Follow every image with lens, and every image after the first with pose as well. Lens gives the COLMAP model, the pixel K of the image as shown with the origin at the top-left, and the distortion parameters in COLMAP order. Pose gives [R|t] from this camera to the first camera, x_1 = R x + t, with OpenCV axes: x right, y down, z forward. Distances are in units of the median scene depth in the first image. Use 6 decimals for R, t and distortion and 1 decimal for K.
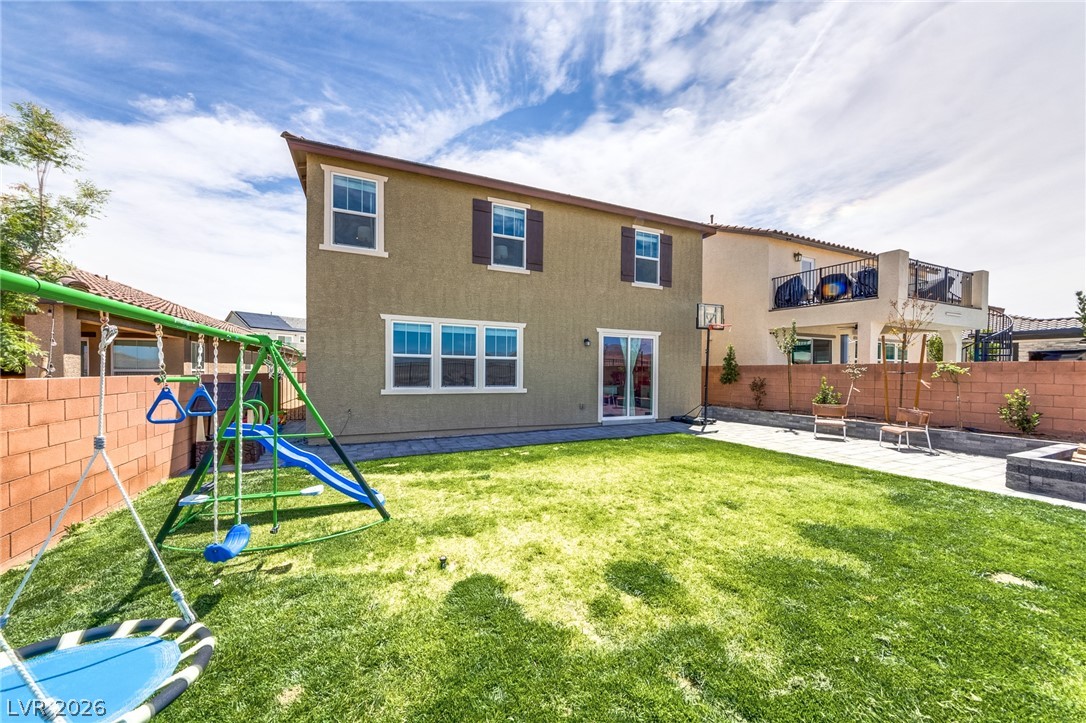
lens RADIAL K [[390.5, 0, 544.5], [0, 390.5, 369.0], [0, 0, 1]] dist [-0.002057, 0.000029]
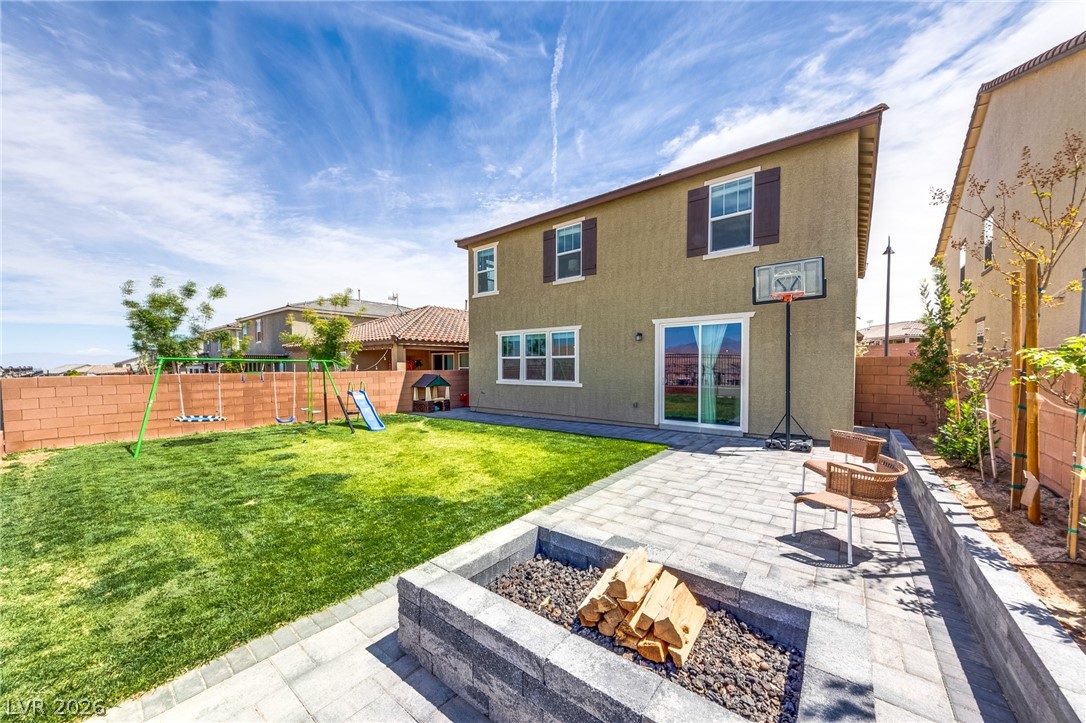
lens RADIAL K [[390.5, 0, 541.6], [0, 390.5, 368.2], [0, 0, 1]] dist [-0.002057, 0.000029]
pose [[0.453126, -0.006426, -0.891423, 0.899674], [0.006818, 0.999970, -0.003743, 0.009886], [0.891420, -0.004382, 0.453156, 0.398277]]
